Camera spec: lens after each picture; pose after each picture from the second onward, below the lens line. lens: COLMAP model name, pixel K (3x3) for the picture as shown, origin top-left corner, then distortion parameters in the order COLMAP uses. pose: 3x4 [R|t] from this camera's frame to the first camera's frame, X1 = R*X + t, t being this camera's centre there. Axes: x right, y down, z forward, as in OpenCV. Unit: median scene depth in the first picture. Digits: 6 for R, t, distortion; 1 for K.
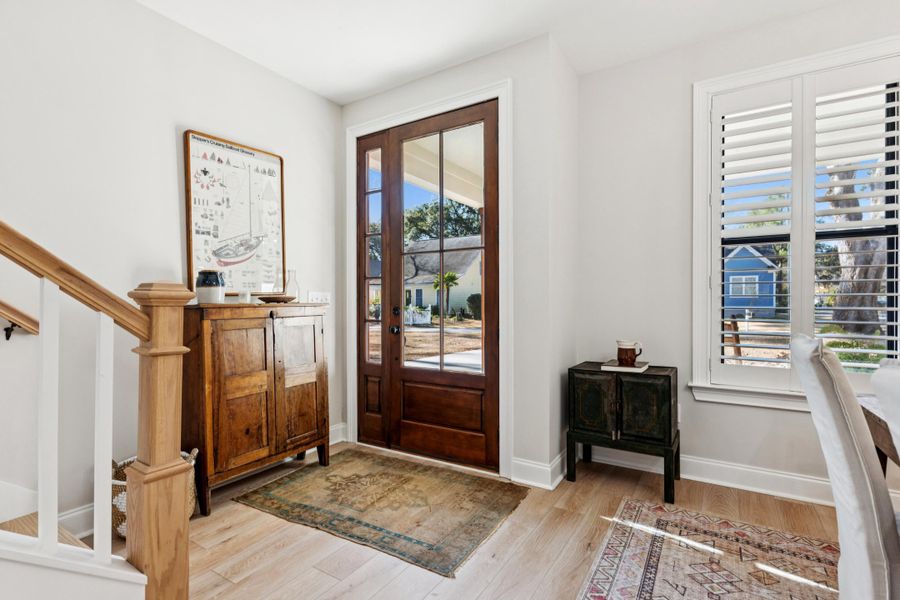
lens RADIAL K [[429.6, 0, 448.7], [0, 429.6, 301.1], [0, 0, 1]] dist [0.002931, -0.000903]
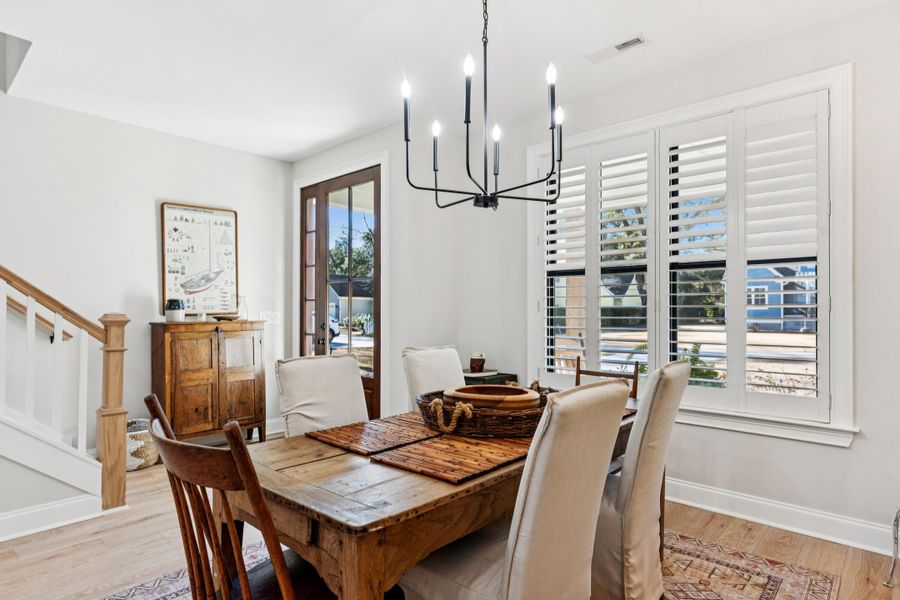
lens RADIAL K [[507.9, 0, 448.1], [0, 507.9, 305.5], [0, 0, 1]] dist [0.003887, 0.000889]
pose [[0.984042, 0.001538, -0.177932, 0.632453], [-0.003585, 0.999931, -0.011180, -0.030724], [0.177903, 0.011639, 0.983979, -0.506749]]
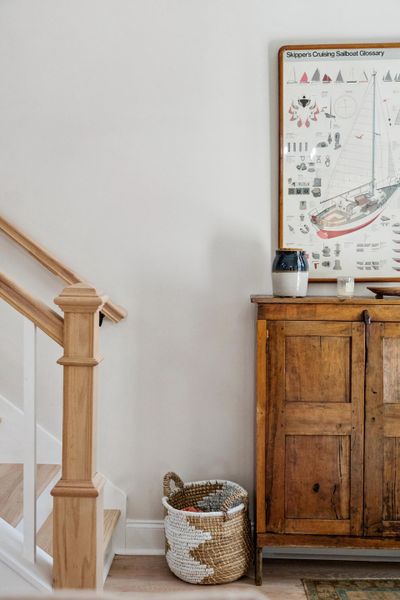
lens RADIAL K [[853.8, 0, 200.0], [0, 853.8, 300.0], [0, 0, 1]] dist [0.039635, 0.030661]
pose [[0.501160, 0.066946, -0.862761, 0.549116], [-0.015306, 0.997533, 0.068512, -0.075938], [0.865219, -0.021131, 0.500949, 0.166126]]
